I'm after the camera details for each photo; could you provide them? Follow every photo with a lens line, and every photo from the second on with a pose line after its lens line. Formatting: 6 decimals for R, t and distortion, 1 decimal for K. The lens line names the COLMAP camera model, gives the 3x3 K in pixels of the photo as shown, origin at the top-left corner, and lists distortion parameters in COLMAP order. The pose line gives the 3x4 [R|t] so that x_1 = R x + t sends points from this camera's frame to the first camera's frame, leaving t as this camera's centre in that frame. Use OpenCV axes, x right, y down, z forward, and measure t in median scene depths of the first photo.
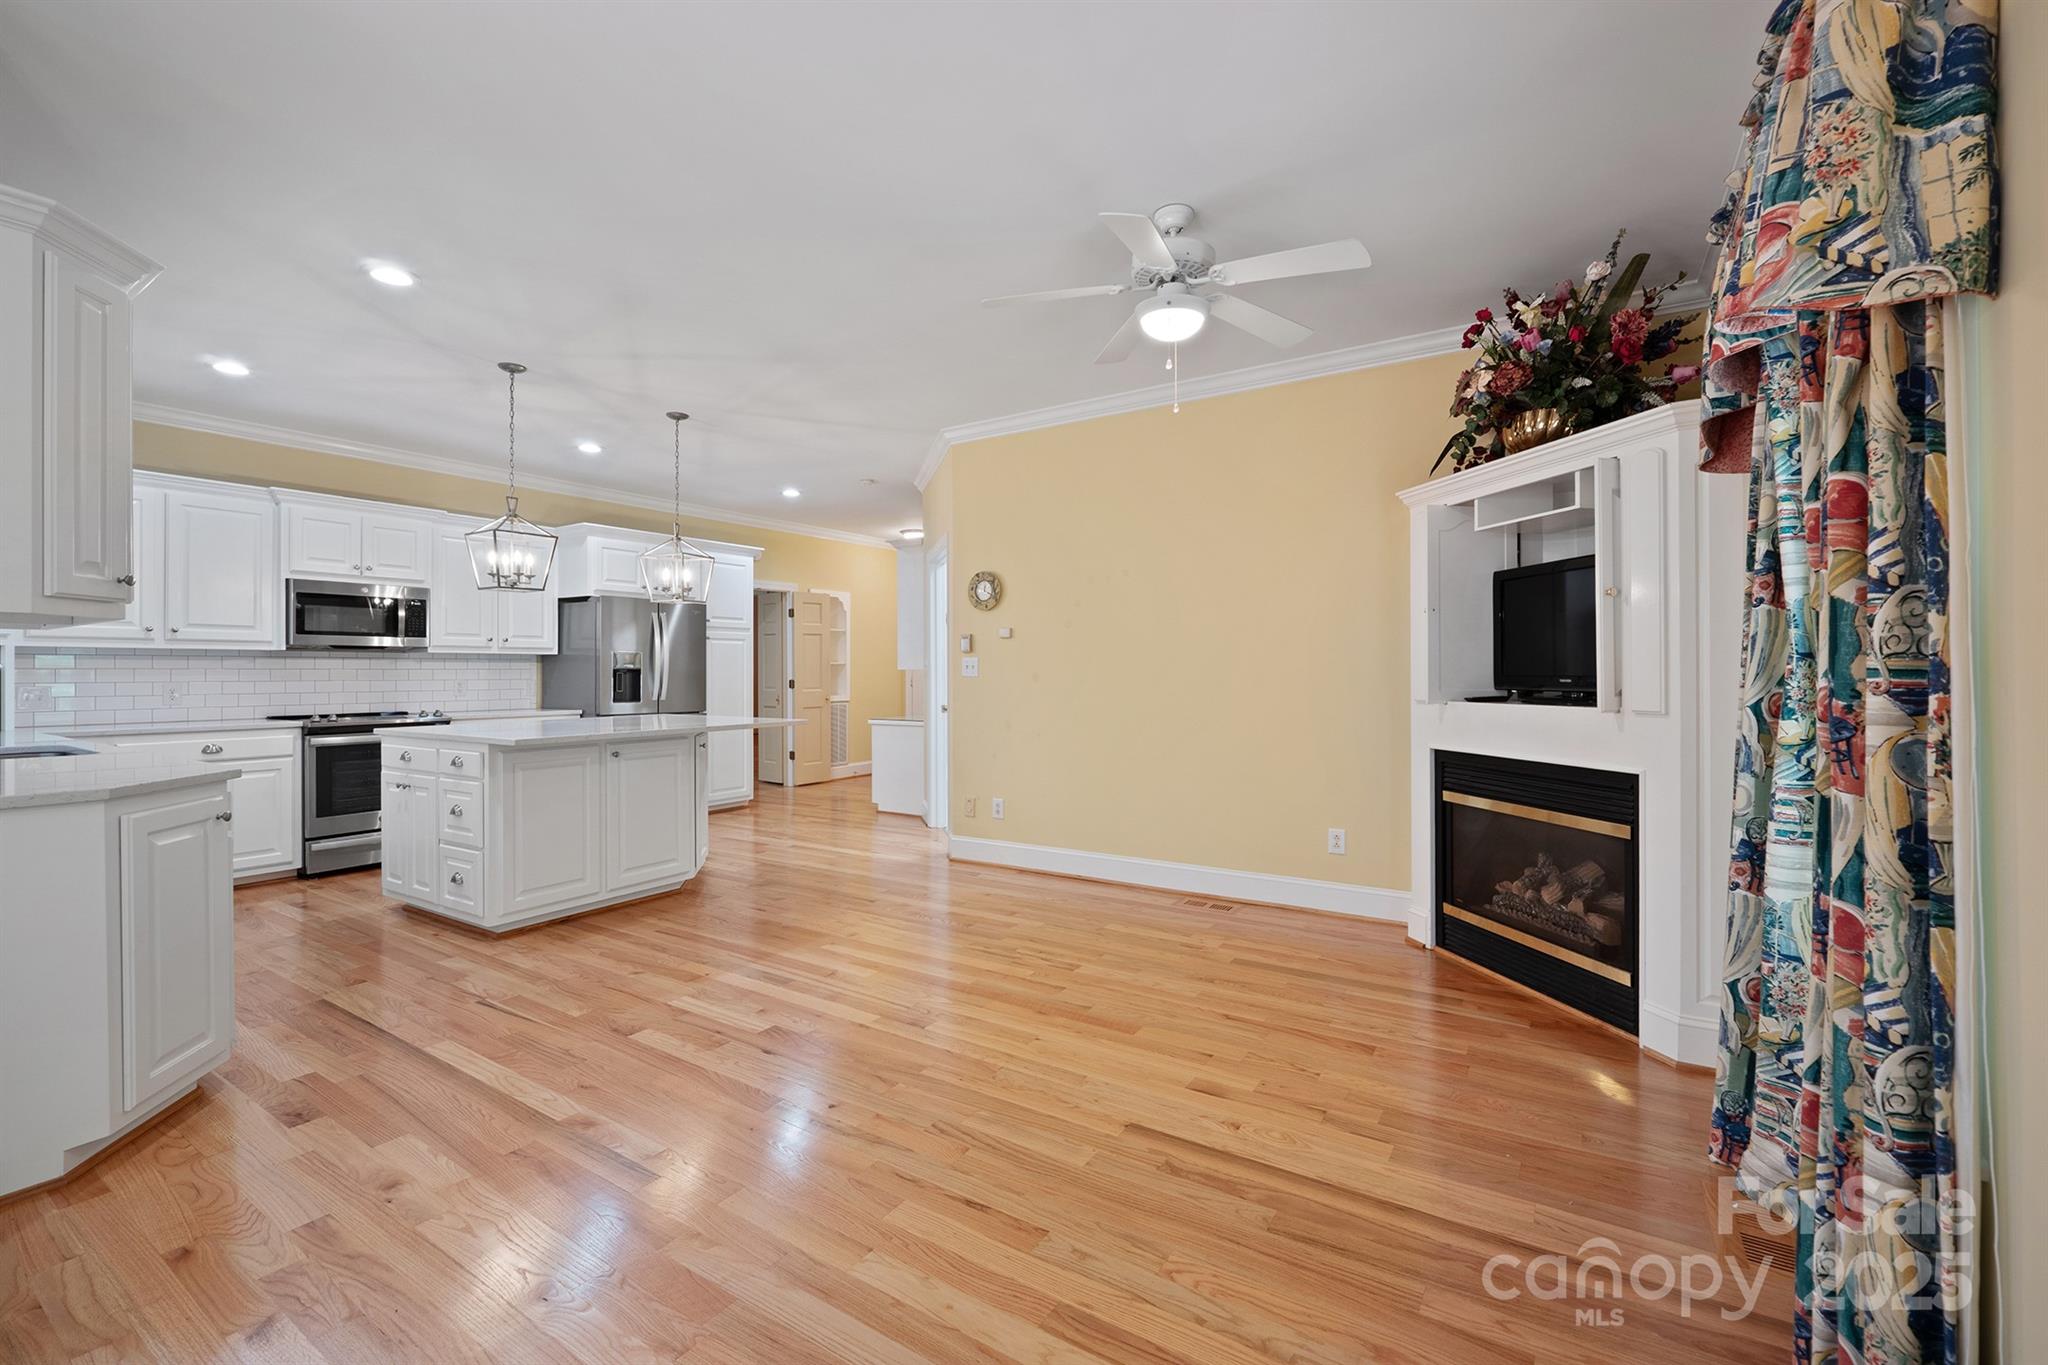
lens RADIAL K [[852.6, 0, 1028.2], [0, 852.6, 669.7], [0, 0, 1]] dist [-0.008143, -0.000155]
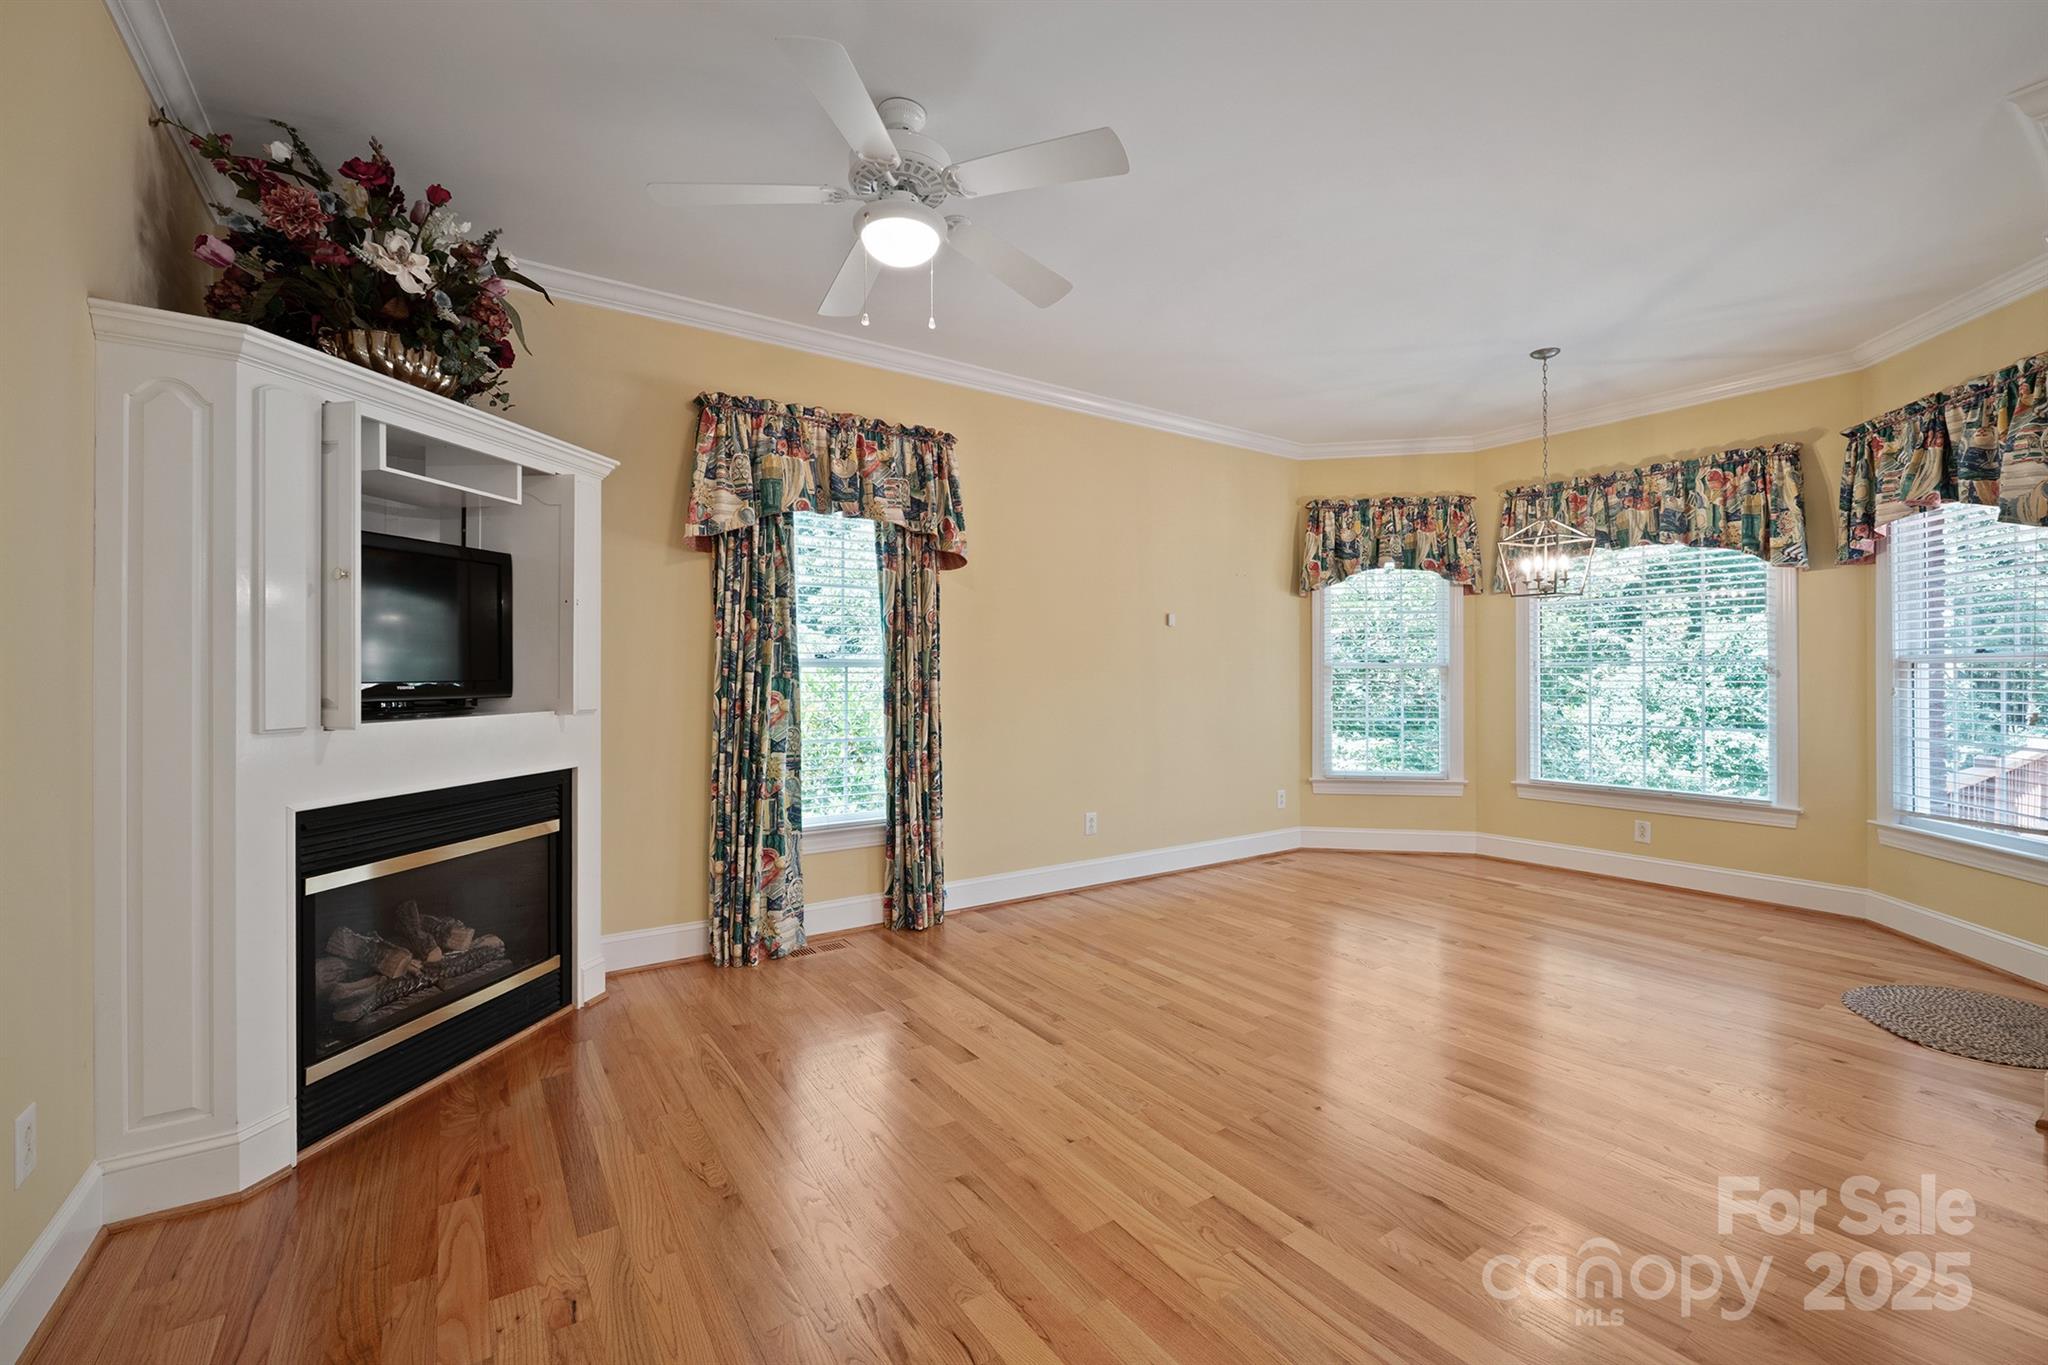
lens RADIAL K [[852.6, 0, 1028.2], [0, 852.6, 669.7], [0, 0, 1]] dist [-0.008143, -0.000155]
pose [[-0.921249, 0.004781, 0.388945, -0.178138], [0.002034, 0.999970, -0.007474, 0.002110], [-0.388969, -0.006094, -0.921231, 1.184757]]
